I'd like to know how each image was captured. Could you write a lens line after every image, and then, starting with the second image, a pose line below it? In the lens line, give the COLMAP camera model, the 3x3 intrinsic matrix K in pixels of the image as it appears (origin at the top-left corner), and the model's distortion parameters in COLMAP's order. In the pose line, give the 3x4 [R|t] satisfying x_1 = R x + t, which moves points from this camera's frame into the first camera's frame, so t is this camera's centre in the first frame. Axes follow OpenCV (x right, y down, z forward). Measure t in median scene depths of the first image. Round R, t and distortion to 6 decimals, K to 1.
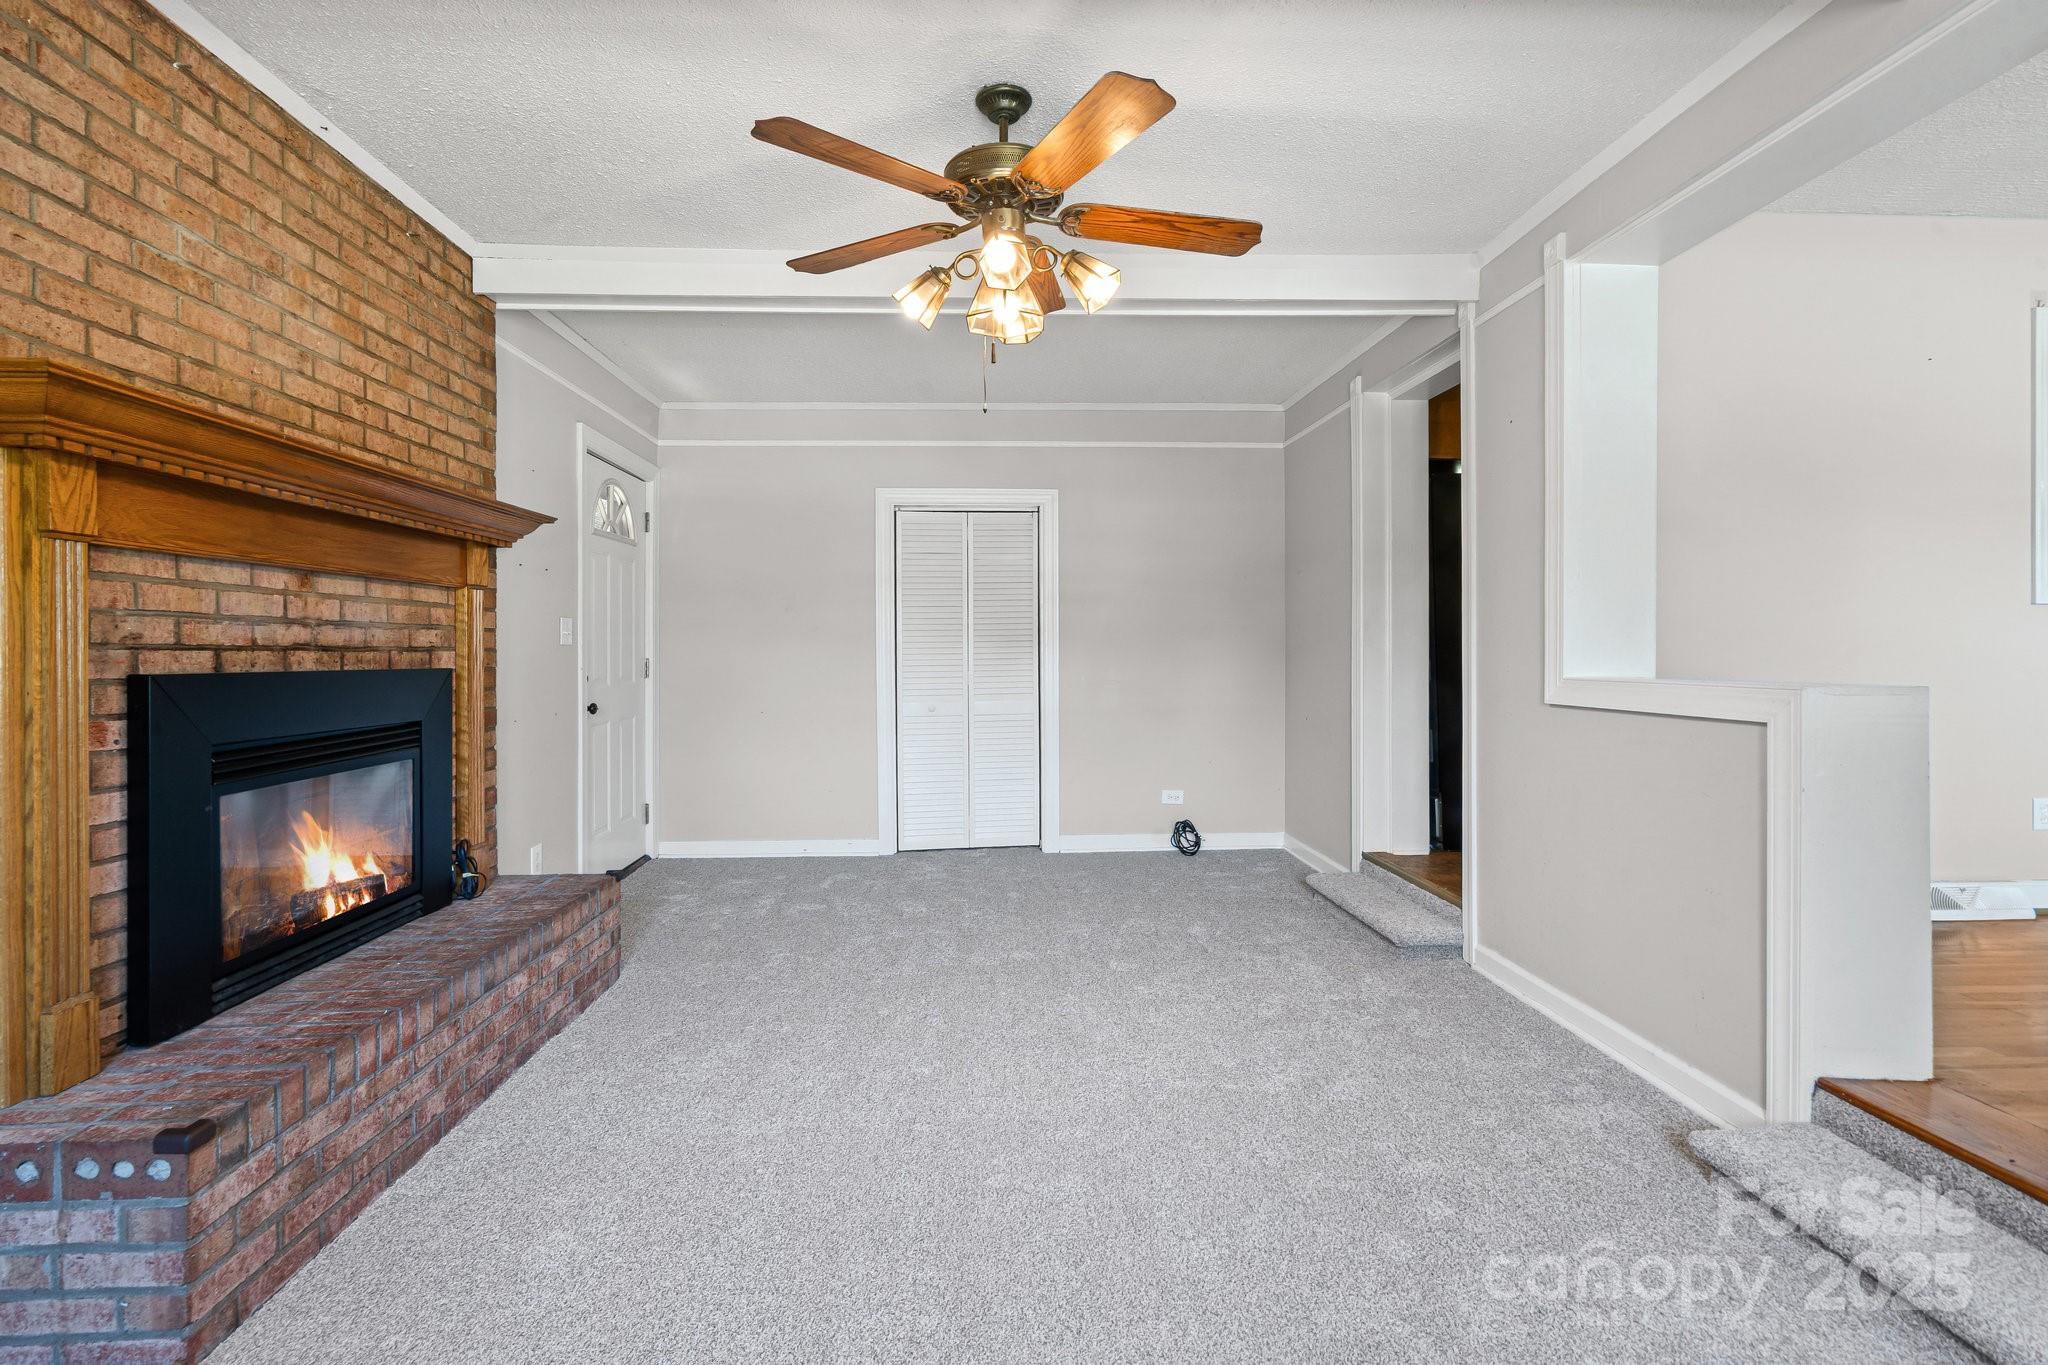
lens RADIAL K [[961.6, 0, 1027.0], [0, 961.6, 652.6], [0, 0, 1]] dist [-0.003599, 0.002825]
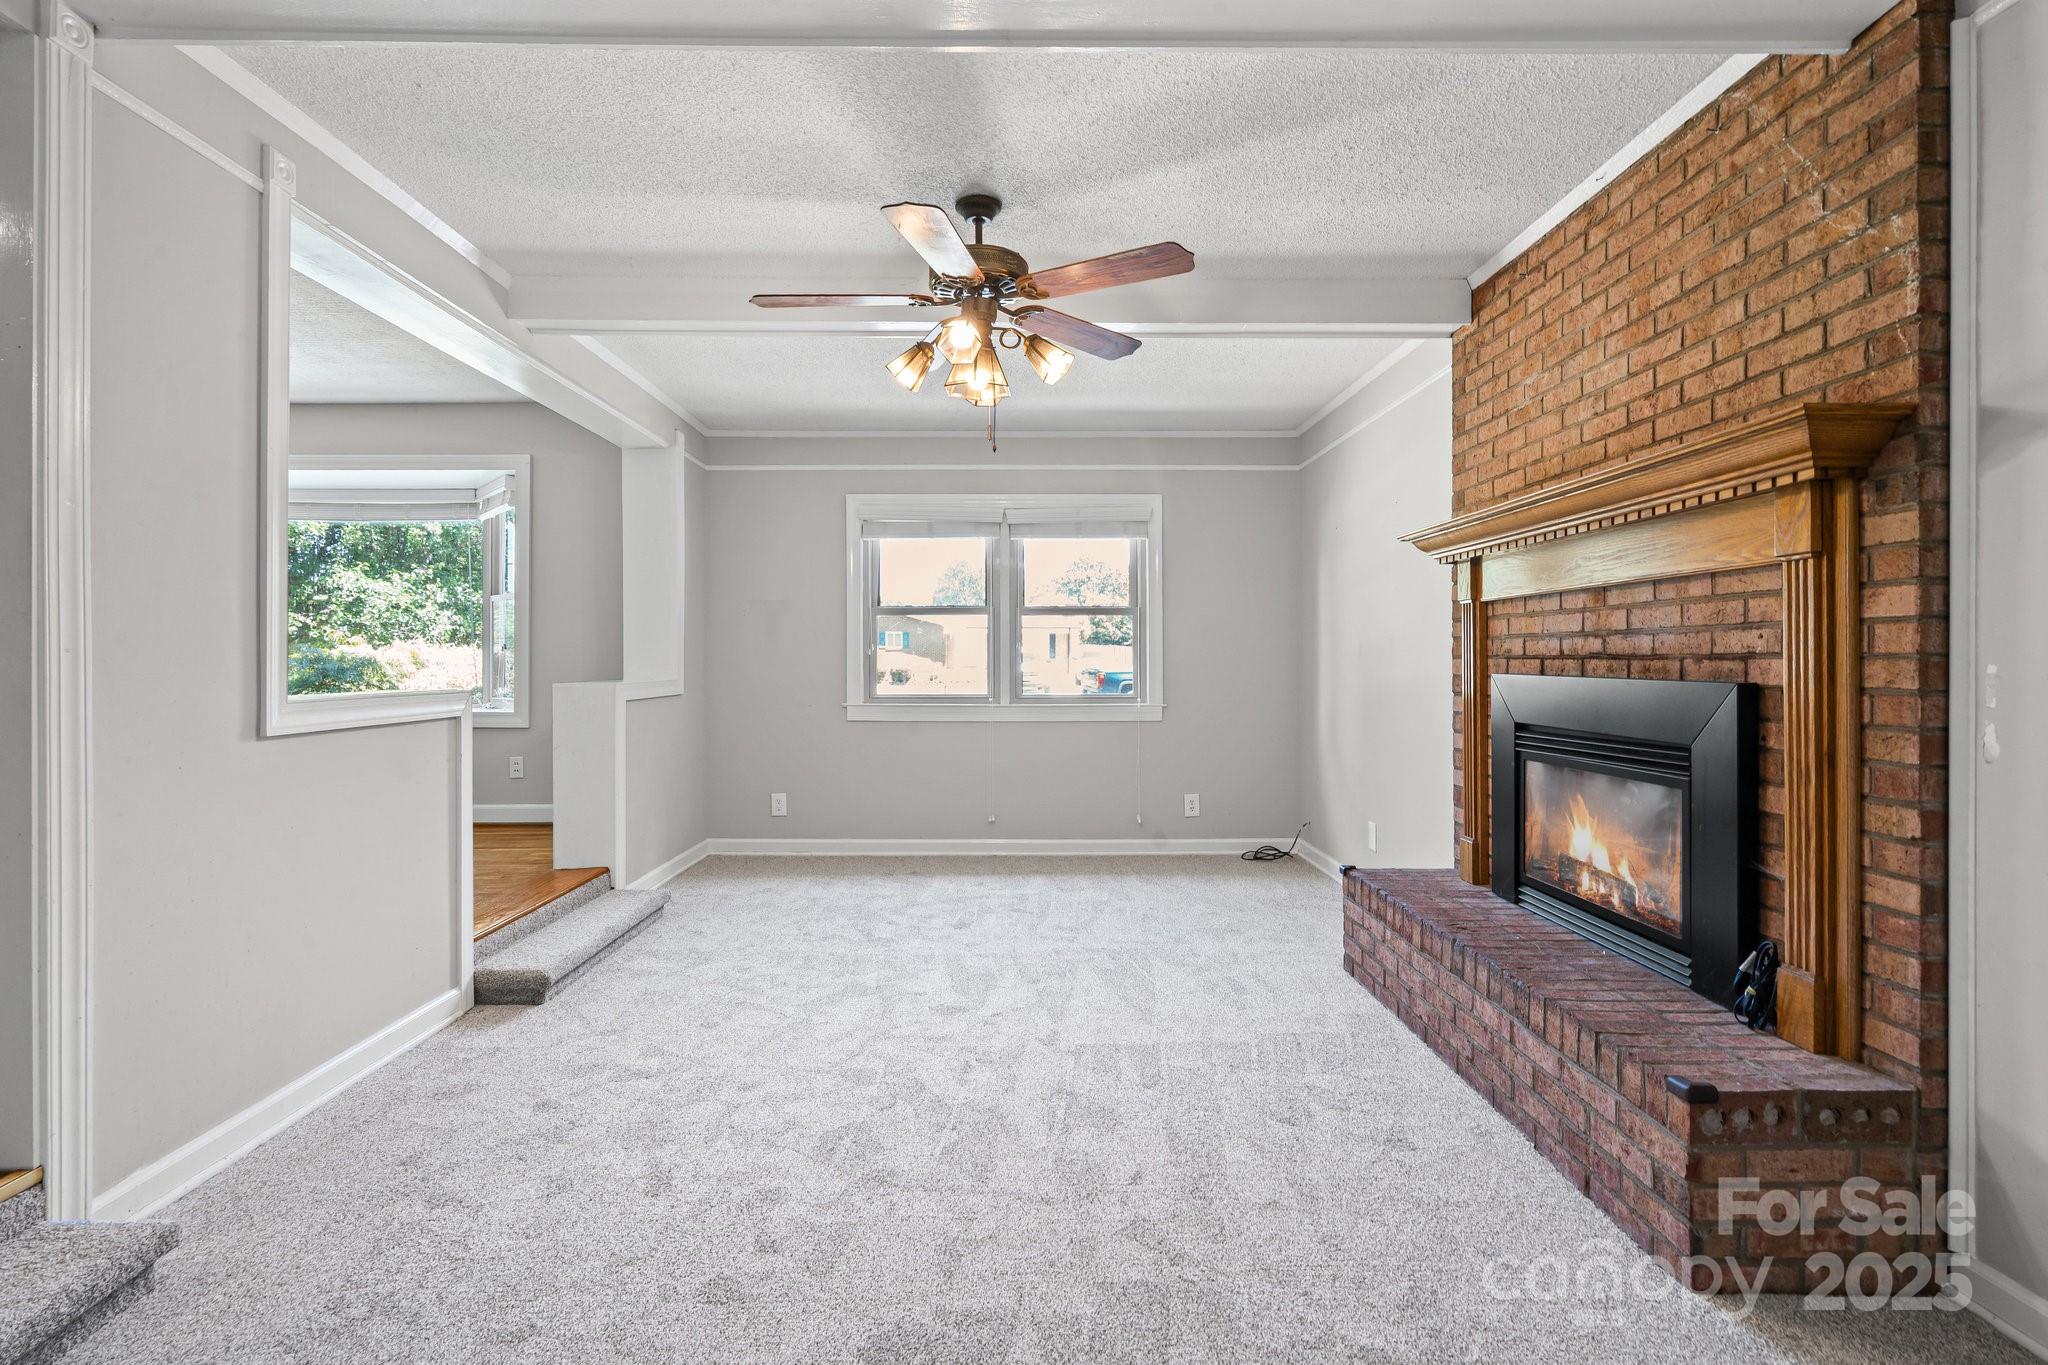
lens RADIAL K [[961.6, 0, 1009.8], [0, 961.6, 656.7], [0, 0, 1]] dist [-0.003599, 0.002825]
pose [[-0.998232, 0.006643, 0.059065, -0.136433], [0.006518, 0.999976, -0.002300, -0.006997], [-0.059078, -0.001911, -0.998252, 2.303611]]
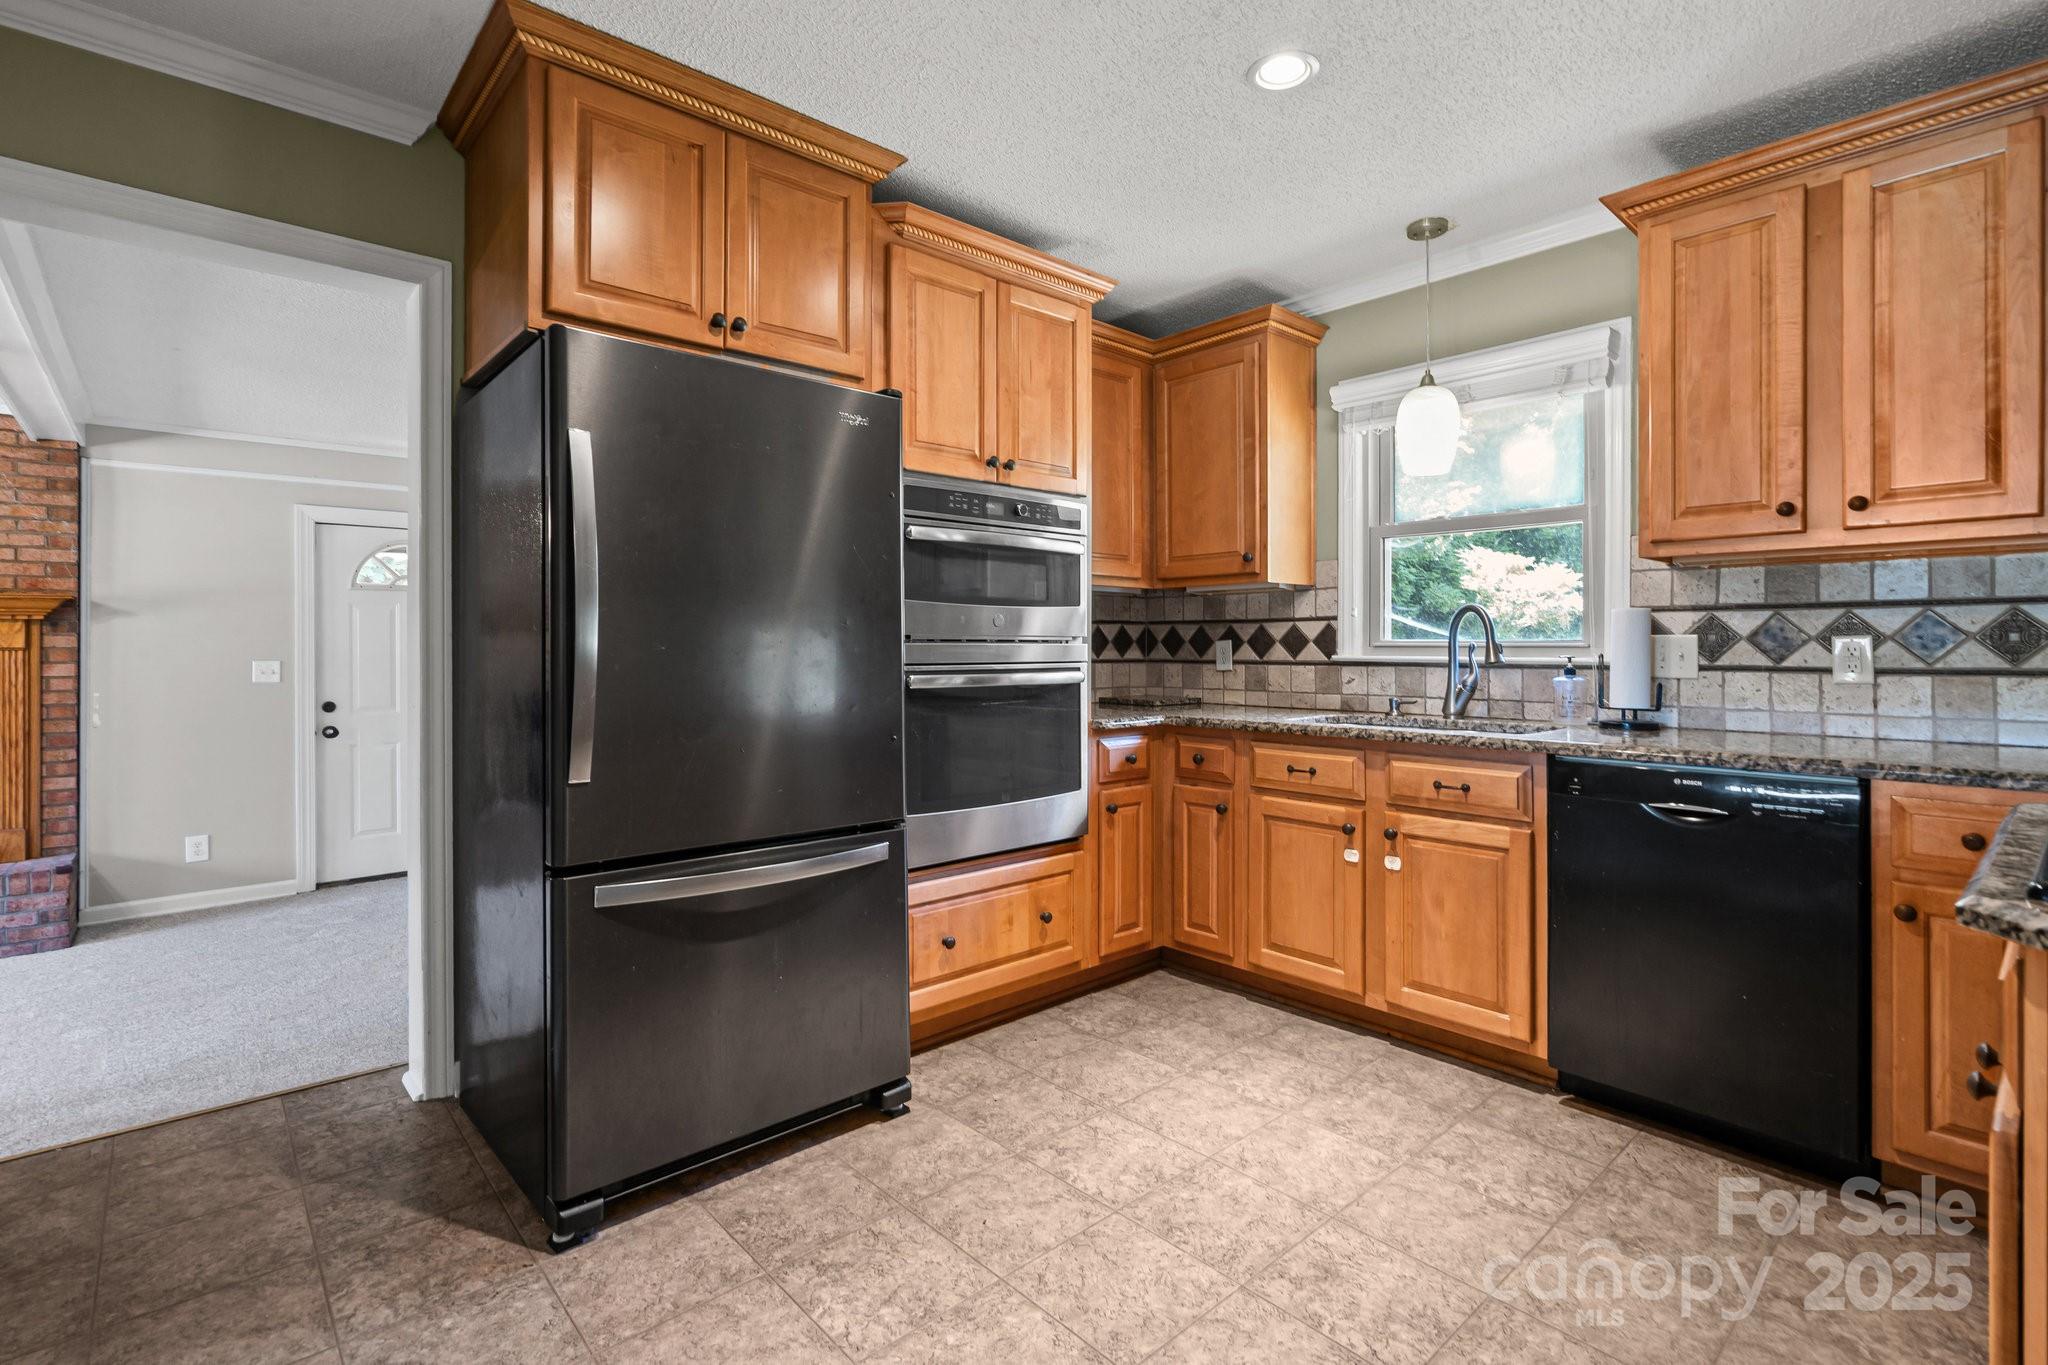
lens RADIAL K [[961.6, 0, 1008.6], [0, 961.6, 649.3], [0, 0, 1]] dist [-0.003599, 0.002825]
pose [[0.608328, 0.002806, -0.793681, 2.042124], [-0.000731, 0.999995, 0.002975, -0.101653], [0.793686, -0.001229, 0.608327, 1.823358]]
